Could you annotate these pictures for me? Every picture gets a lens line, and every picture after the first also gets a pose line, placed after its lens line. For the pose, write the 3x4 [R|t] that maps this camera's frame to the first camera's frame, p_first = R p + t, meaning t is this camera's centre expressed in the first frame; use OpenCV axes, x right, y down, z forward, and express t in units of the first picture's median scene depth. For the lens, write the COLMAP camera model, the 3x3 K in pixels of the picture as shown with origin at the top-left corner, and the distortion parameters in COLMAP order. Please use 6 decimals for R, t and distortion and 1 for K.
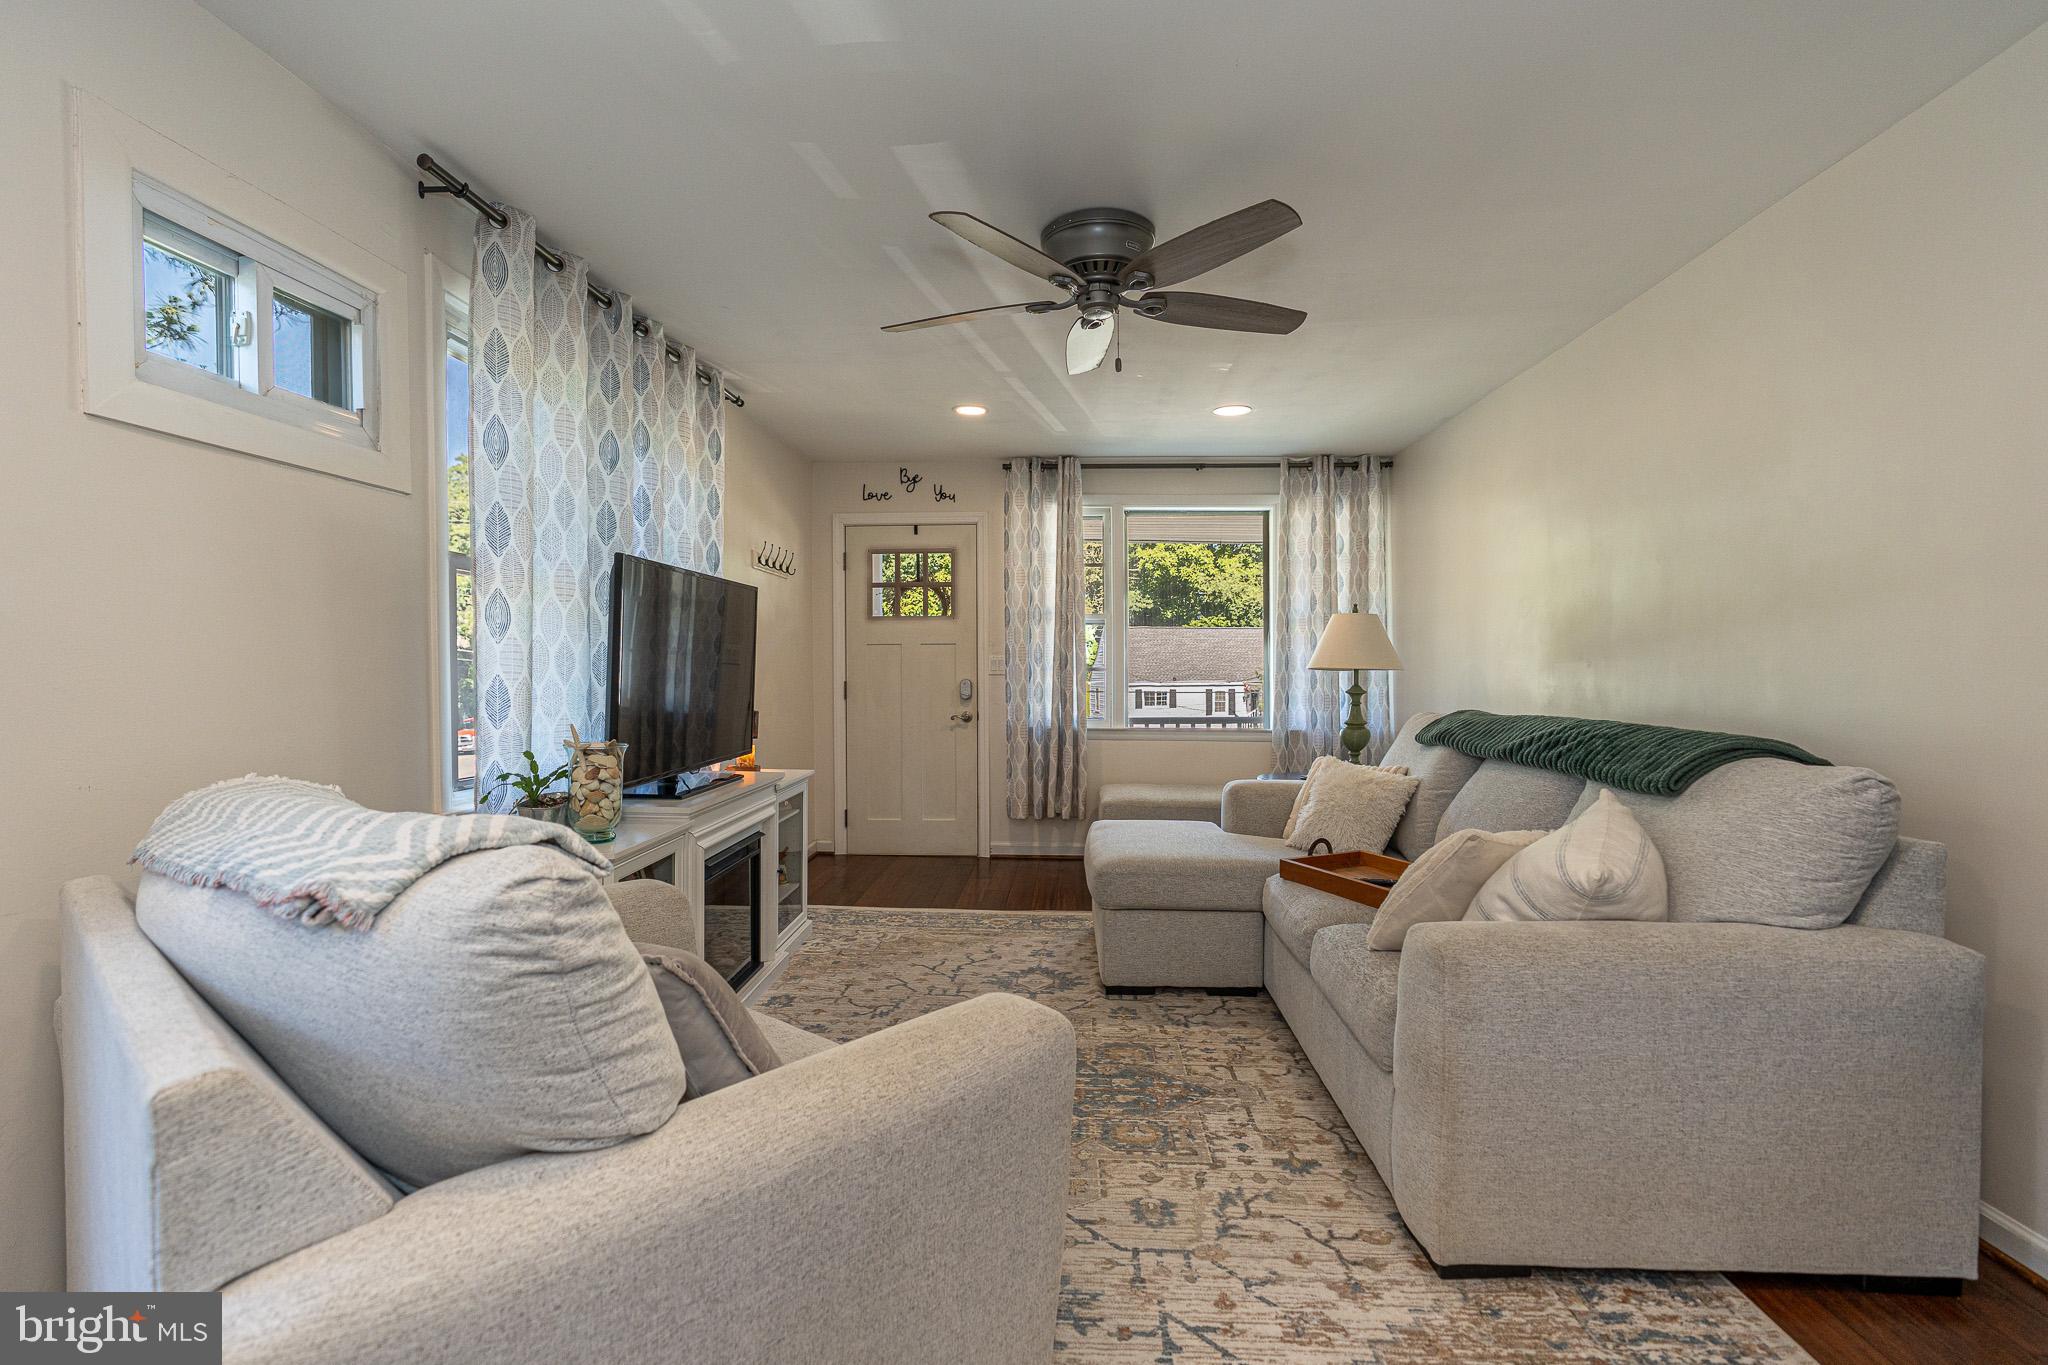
lens RADIAL K [[919.2, 0, 1023.1], [0, 919.2, 692.9], [0, 0, 1]] dist [-0.008070, 0.003153]
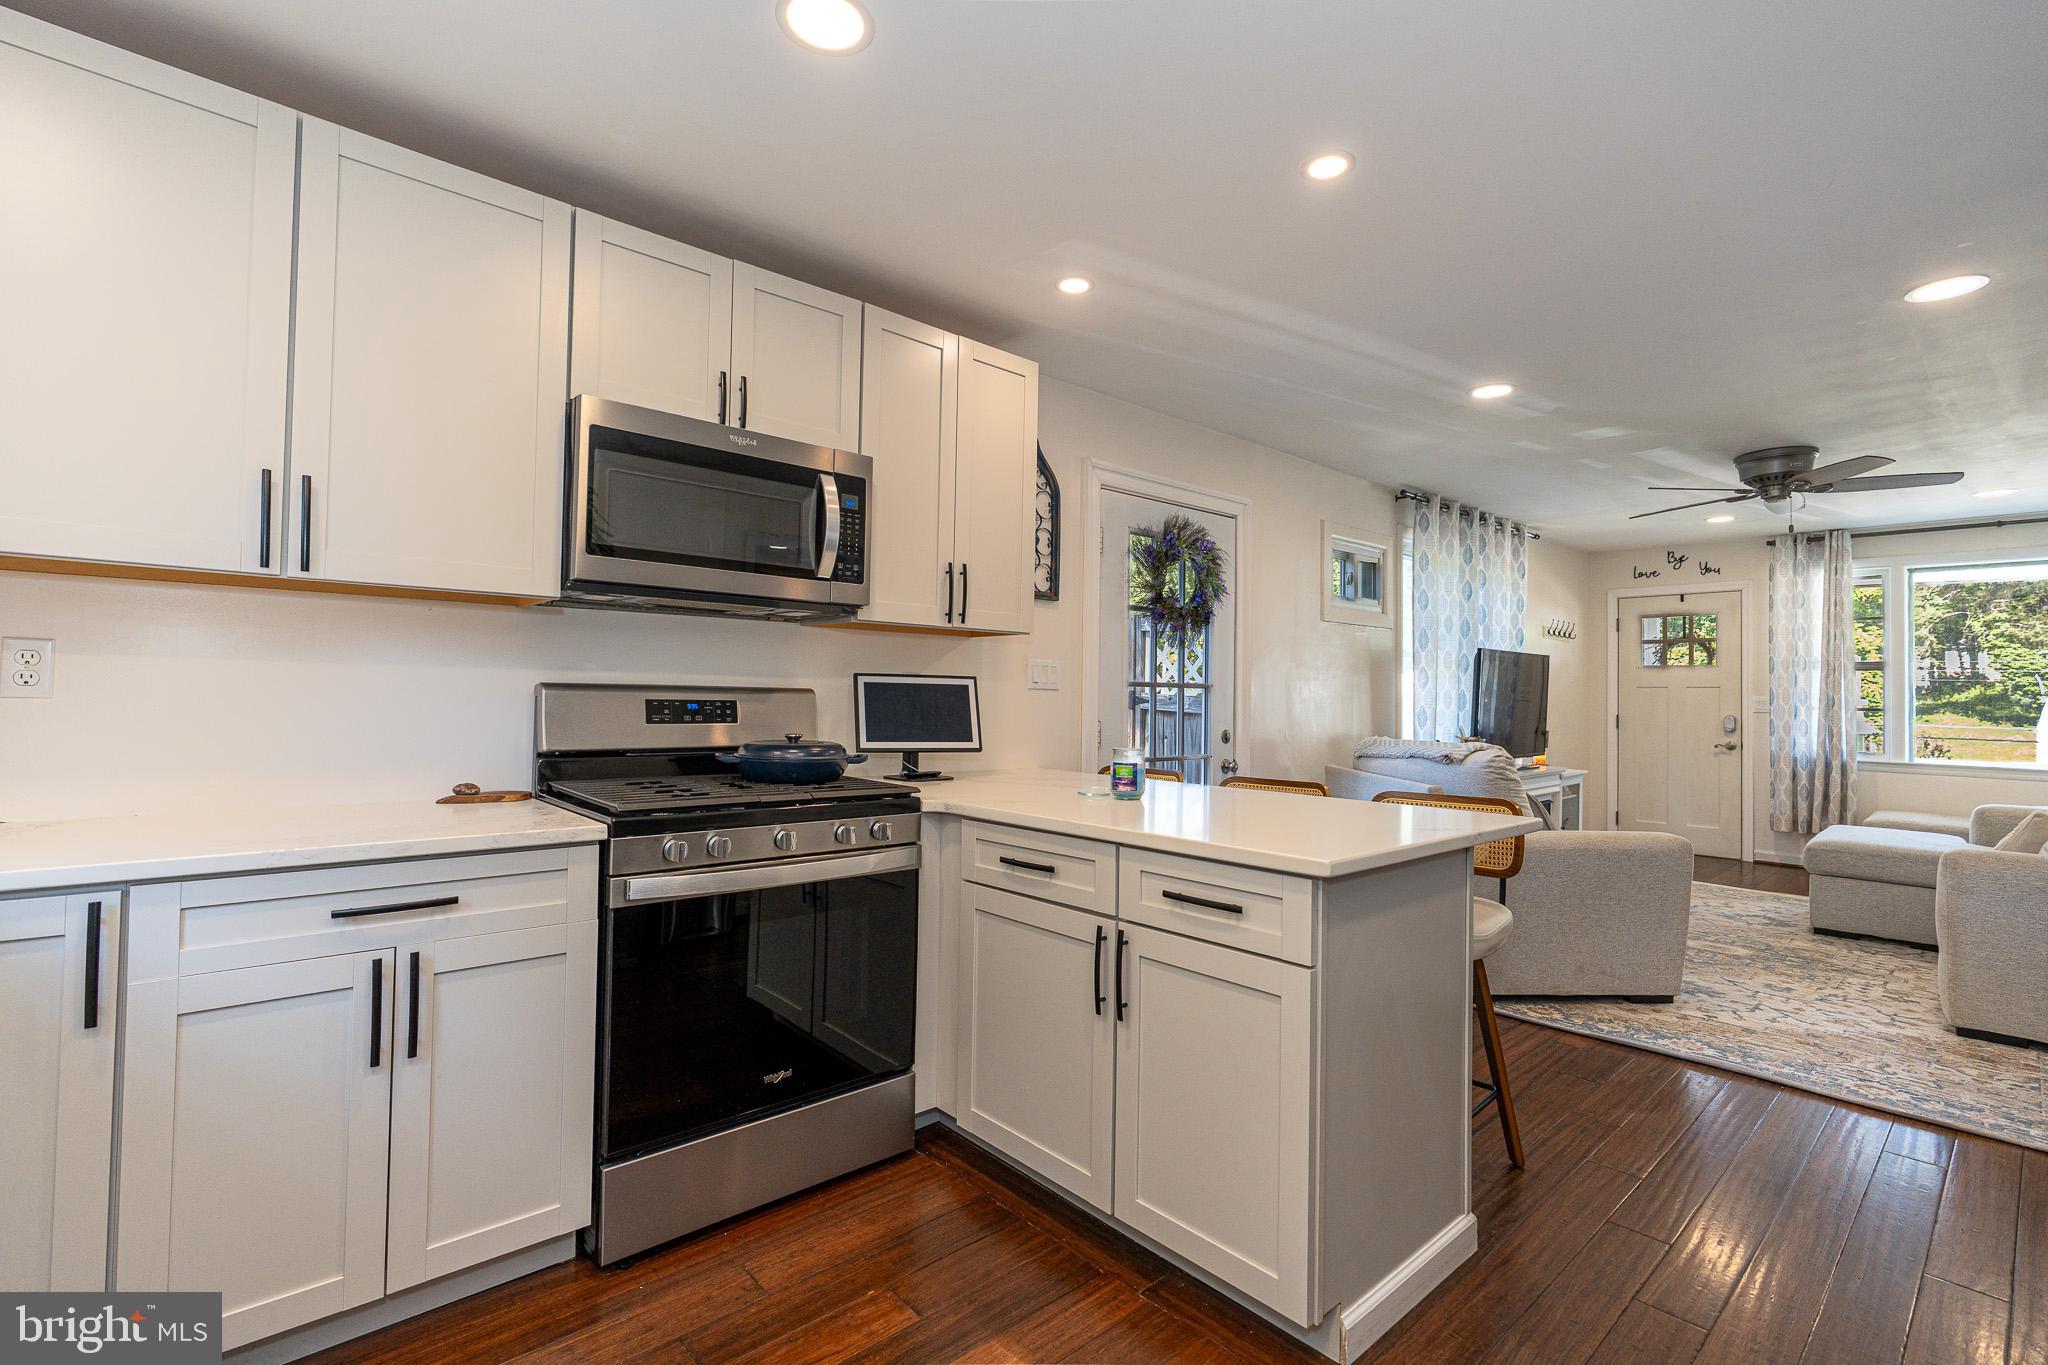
lens RADIAL K [[919.2, 0, 1028.8], [0, 919.2, 680.4], [0, 0, 1]] dist [-0.008070, 0.003153]
pose [[0.709682, -0.002533, -0.704518, 0.147263], [-0.033295, 0.998756, -0.037130, 0.016083], [0.703735, 0.049807, 0.708714, -0.585275]]
